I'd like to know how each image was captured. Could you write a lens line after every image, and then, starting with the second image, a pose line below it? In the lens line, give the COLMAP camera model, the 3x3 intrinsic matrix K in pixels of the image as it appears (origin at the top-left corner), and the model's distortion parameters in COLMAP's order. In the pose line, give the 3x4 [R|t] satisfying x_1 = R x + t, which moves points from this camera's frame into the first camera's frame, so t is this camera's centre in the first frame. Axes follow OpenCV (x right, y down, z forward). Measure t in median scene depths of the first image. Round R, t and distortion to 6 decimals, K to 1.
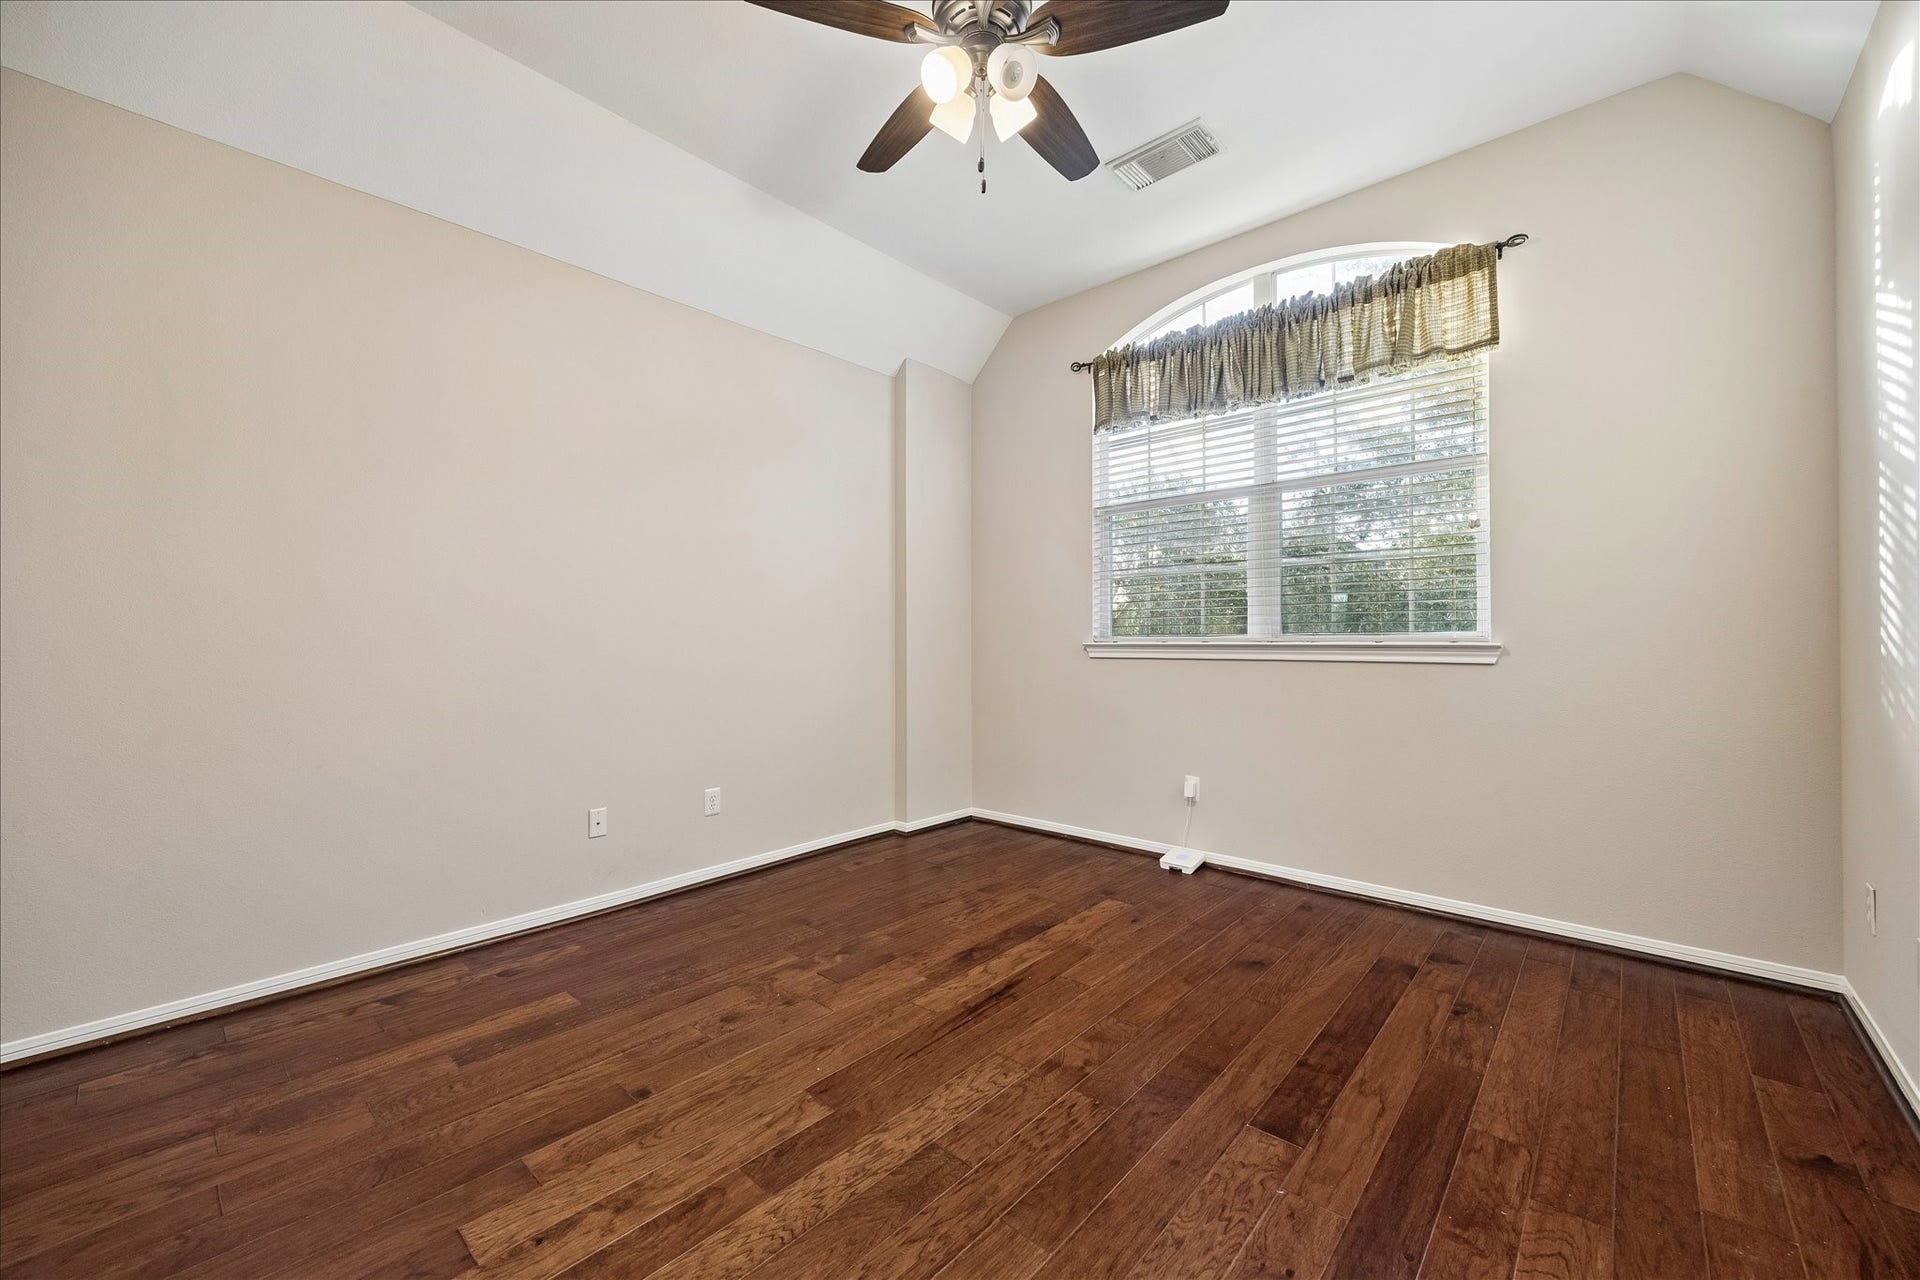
lens RADIAL K [[739.1, 0, 967.1], [0, 739.1, 654.3], [0, 0, 1]] dist [0.000316, -0.000026]
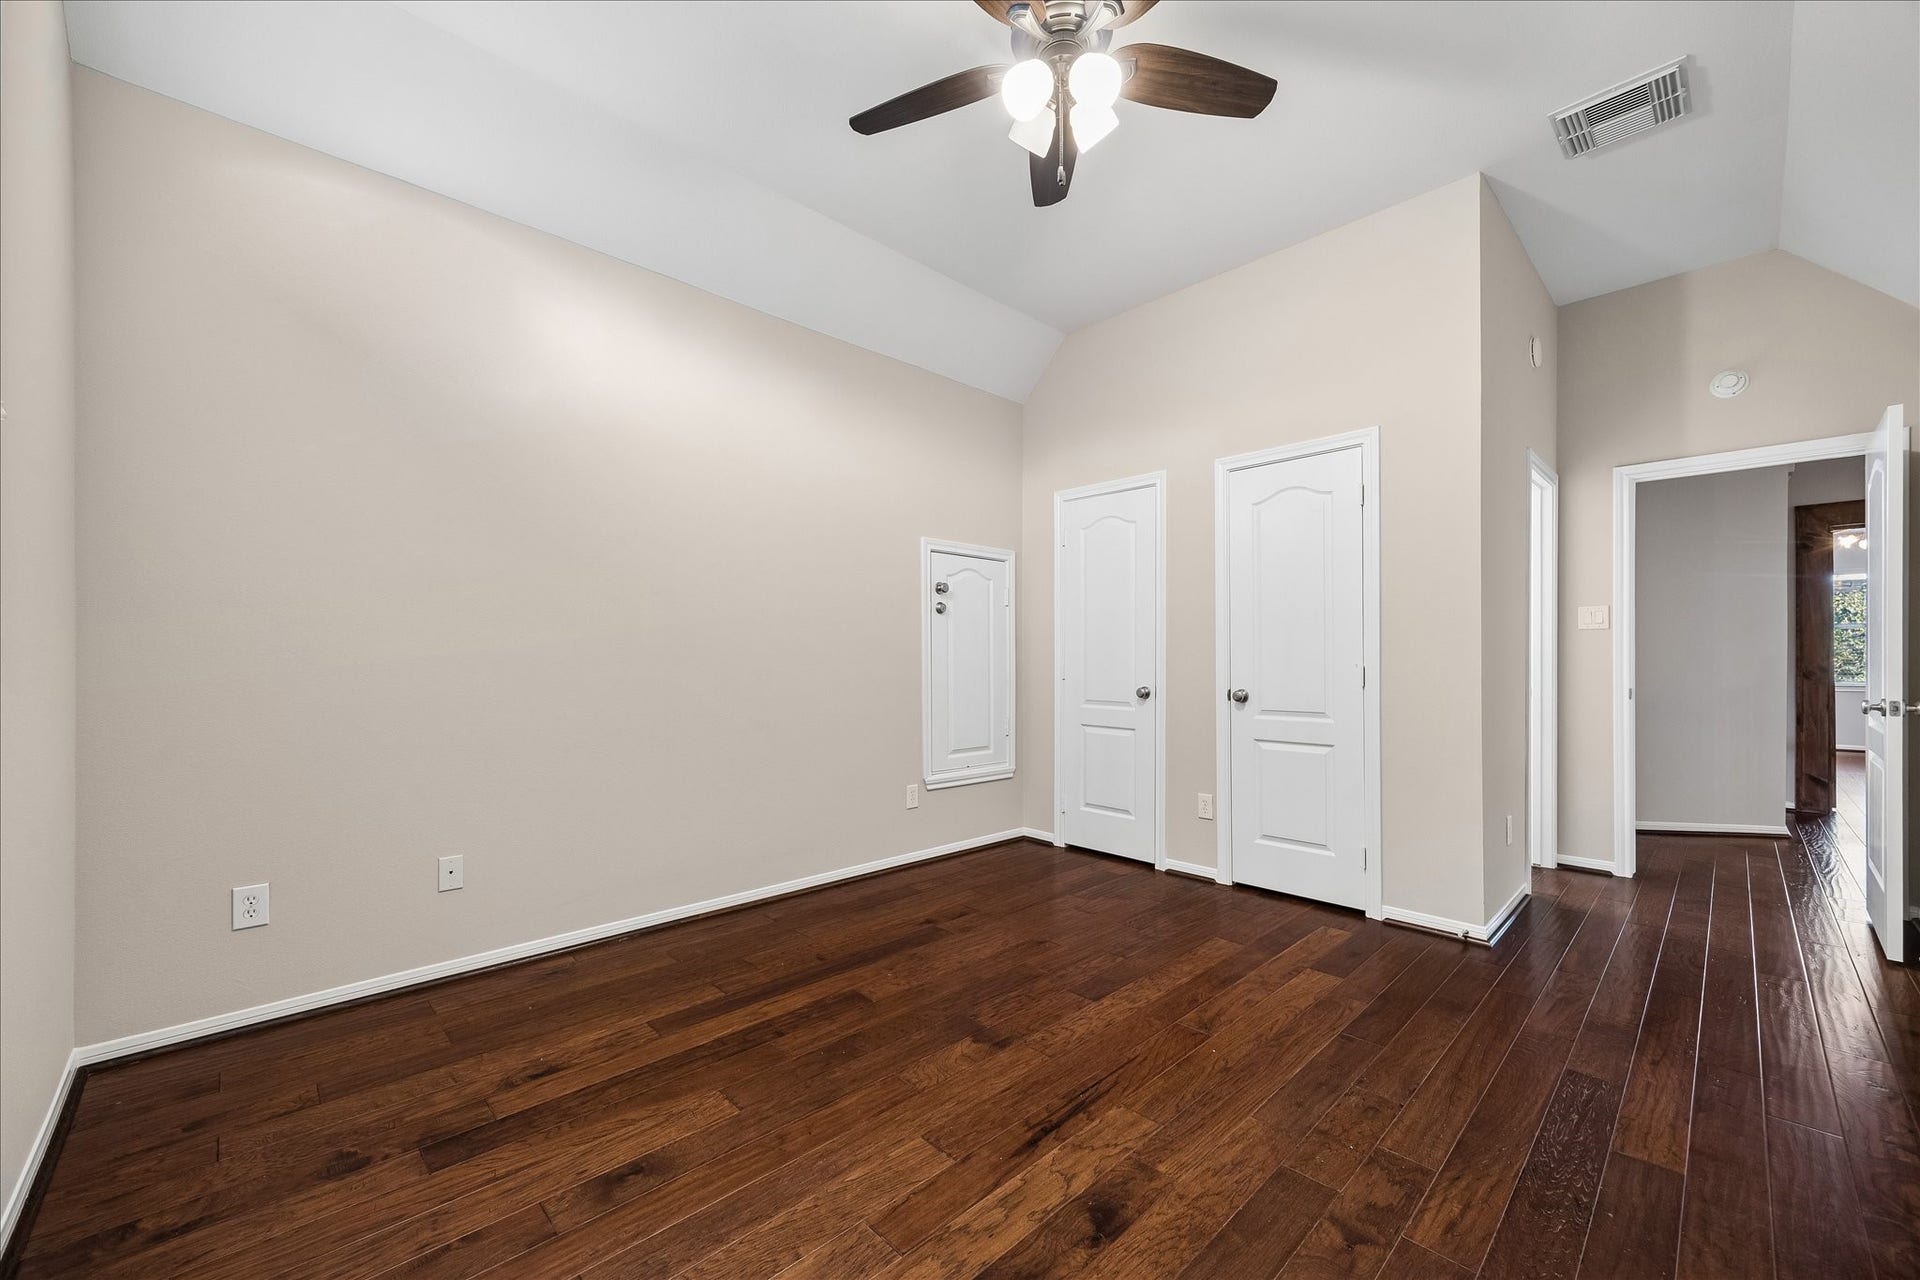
lens RADIAL K [[739.1, 0, 967.1], [0, 739.1, 654.3], [0, 0, 1]] dist [0.000316, -0.000026]
pose [[-0.997264, 0.002967, 0.073859, 0.073082], [0.003883, 0.999917, 0.012257, -0.039099], [-0.073816, 0.012510, -0.997193, 1.889698]]
